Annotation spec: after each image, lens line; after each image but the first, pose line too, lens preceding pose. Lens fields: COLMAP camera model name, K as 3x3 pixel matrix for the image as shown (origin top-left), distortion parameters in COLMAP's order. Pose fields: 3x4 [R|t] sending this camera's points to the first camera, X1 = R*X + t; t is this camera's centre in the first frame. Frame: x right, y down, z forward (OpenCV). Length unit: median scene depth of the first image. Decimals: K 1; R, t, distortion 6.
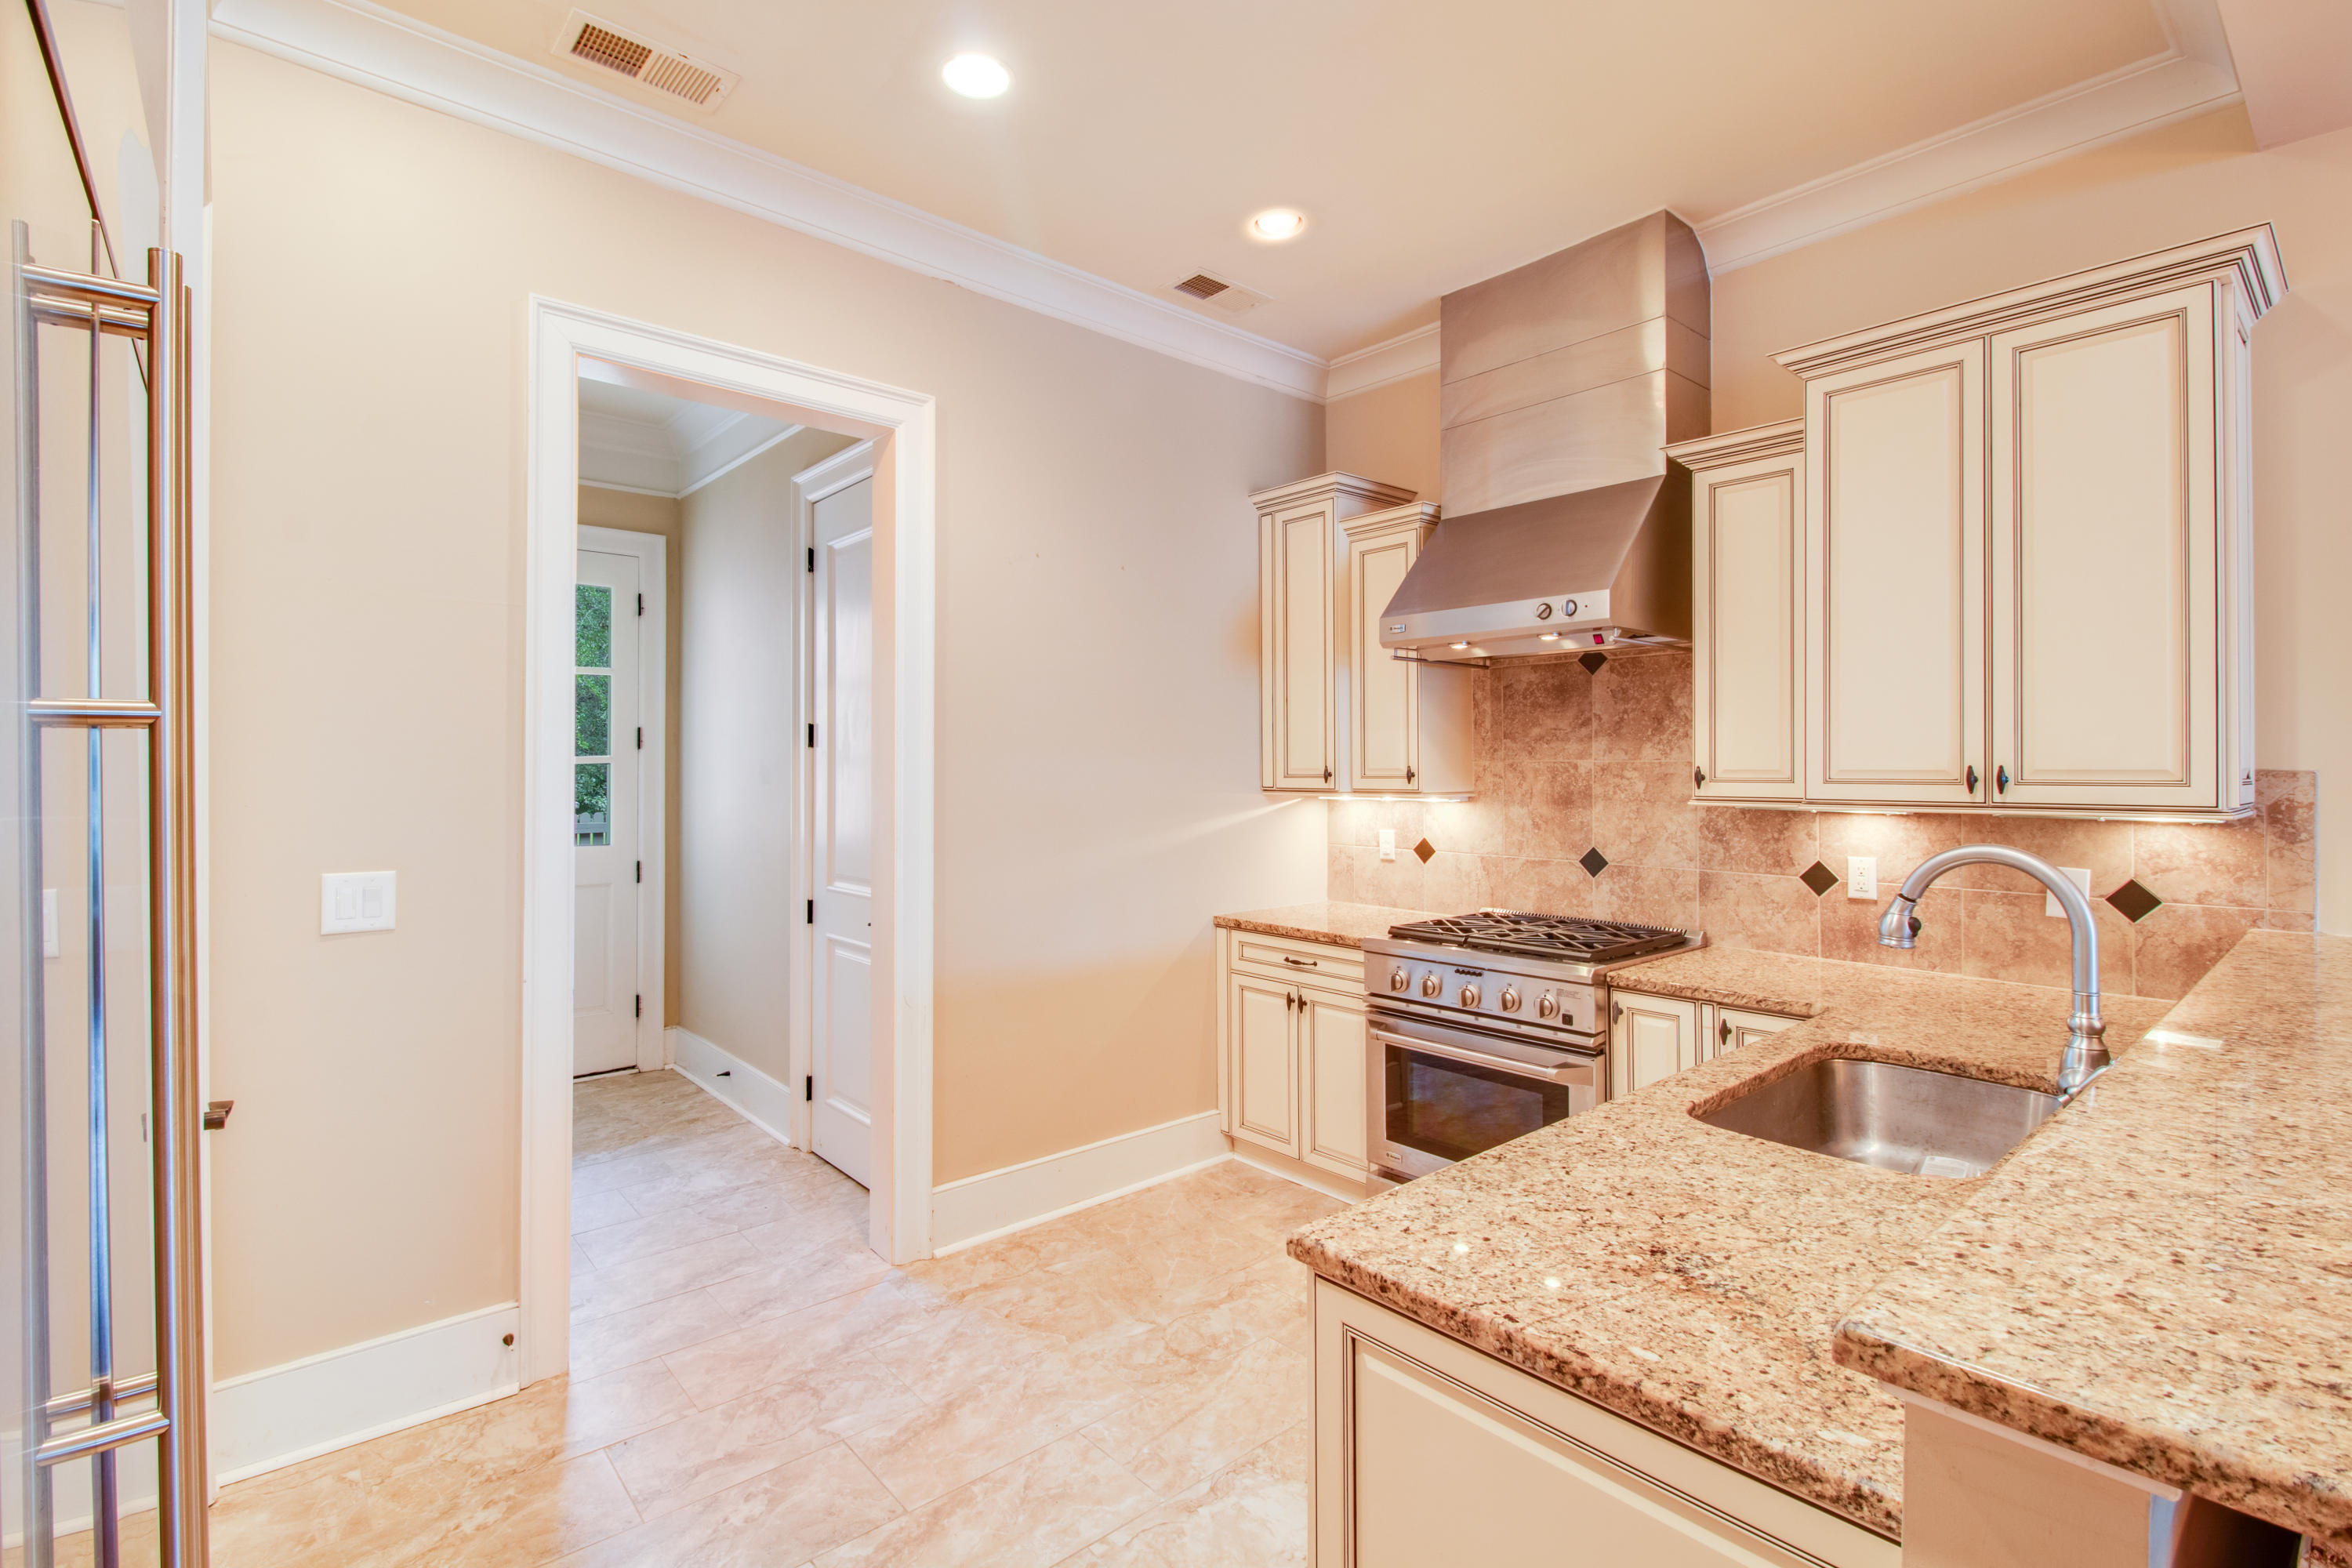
lens RADIAL K [[1093.8, 0, 1164.2], [0, 1093.8, 745.1], [0, 0, 1]] dist [0.002592, -0.006094]
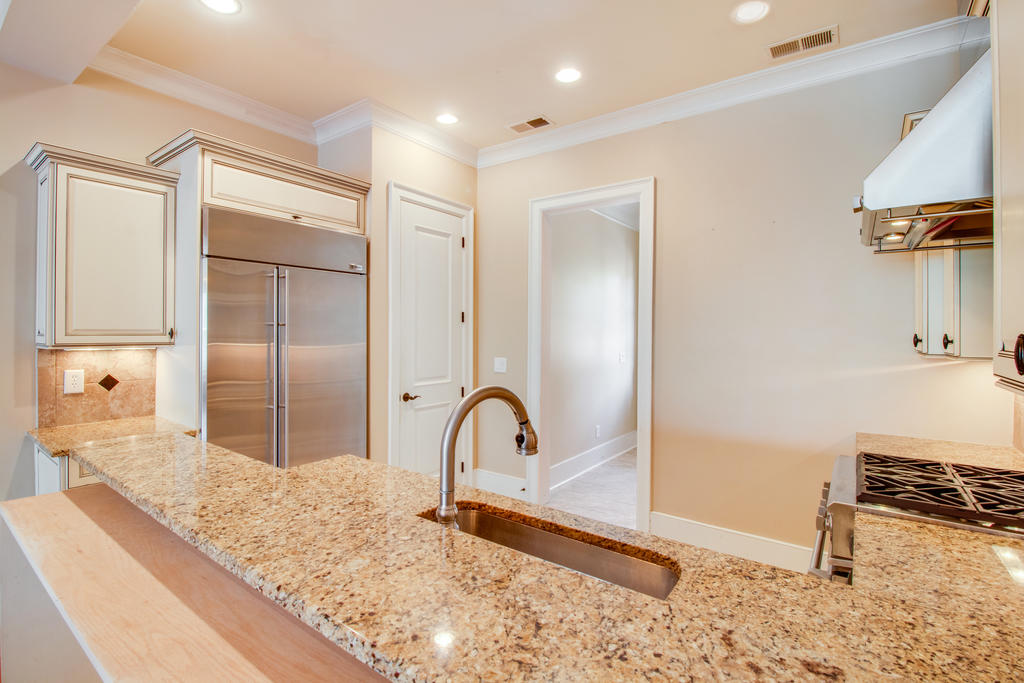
lens RADIAL K [[476.2, 0, 506.9], [0, 476.2, 324.6], [0, 0, 1]] dist [0.002592, -0.006094]
pose [[0.212191, -0.013804, -0.977131, 0.996461], [0.015939, 0.999816, -0.010663, 0.010765], [0.977098, -0.013312, 0.212372, 0.640212]]
